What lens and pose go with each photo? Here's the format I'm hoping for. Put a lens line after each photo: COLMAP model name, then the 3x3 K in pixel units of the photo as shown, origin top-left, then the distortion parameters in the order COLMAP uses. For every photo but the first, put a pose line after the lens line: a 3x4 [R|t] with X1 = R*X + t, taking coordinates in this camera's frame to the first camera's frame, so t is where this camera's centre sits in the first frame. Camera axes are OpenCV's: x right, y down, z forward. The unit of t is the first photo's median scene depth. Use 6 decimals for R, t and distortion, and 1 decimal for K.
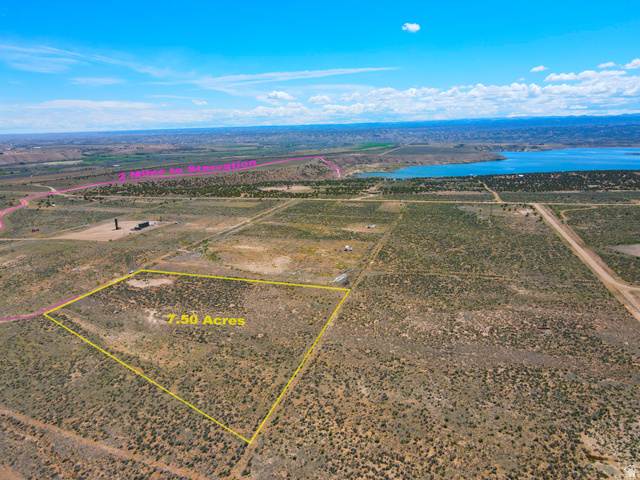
lens RADIAL K [[473.1, 0, 320.5], [0, 473.1, 242.4], [0, 0, 1]] dist [0.005545, 0.016786]
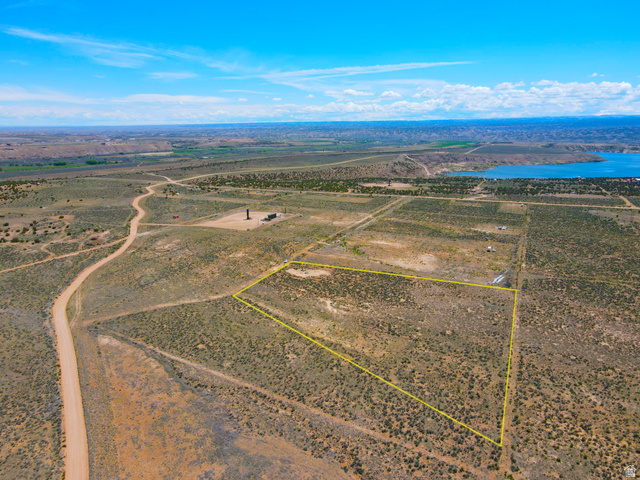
lens RADIAL K [[473.1, 0, 317.9], [0, 473.1, 241.4], [0, 0, 1]] dist [0.005545, 0.016786]
pose [[0.989224, 0.049739, -0.137701, -0.211995], [-0.048861, 0.998758, 0.009755, 0.005371], [0.138015, -0.002922, 0.990426, -0.028472]]
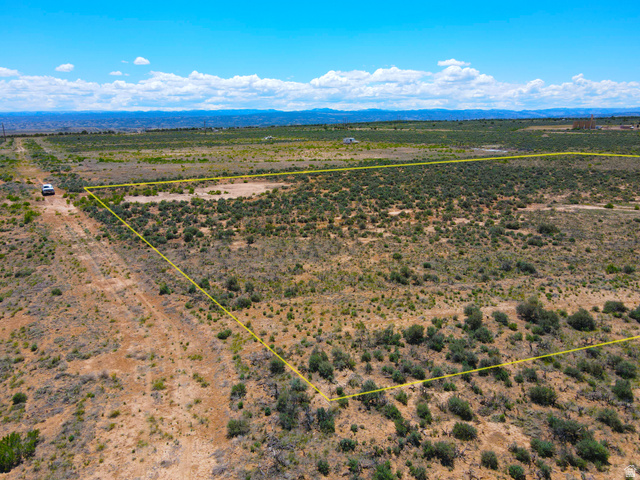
lens RADIAL K [[473.1, 0, 318.6], [0, 473.1, 239.9], [0, 0, 1]] dist [0.005545, 0.016786]
pose [[0.667304, -0.178322, 0.723123, -0.552623], [0.177747, 0.980989, 0.077885, 0.106878], [-0.723264, 0.076560, 0.686314, 0.824343]]
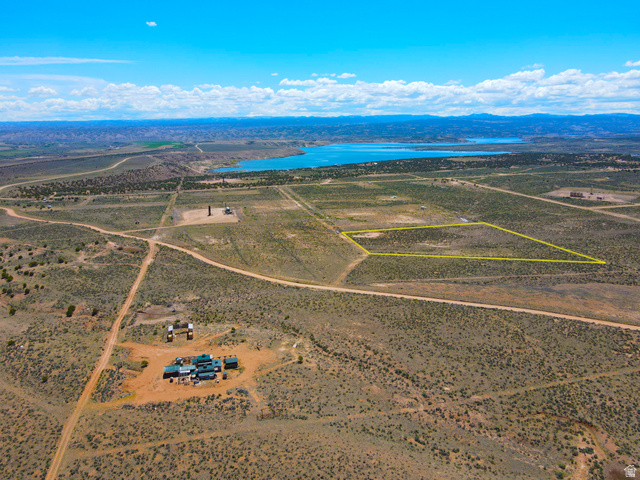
lens RADIAL K [[473.1, 0, 315.3], [0, 473.1, 244.2], [0, 0, 1]] dist [0.005545, 0.016786]
pose [[0.868739, -0.115033, 0.481726, -1.248798], [0.111812, 0.993095, 0.035504, 0.046576], [-0.482484, 0.023020, 0.875602, -0.159166]]
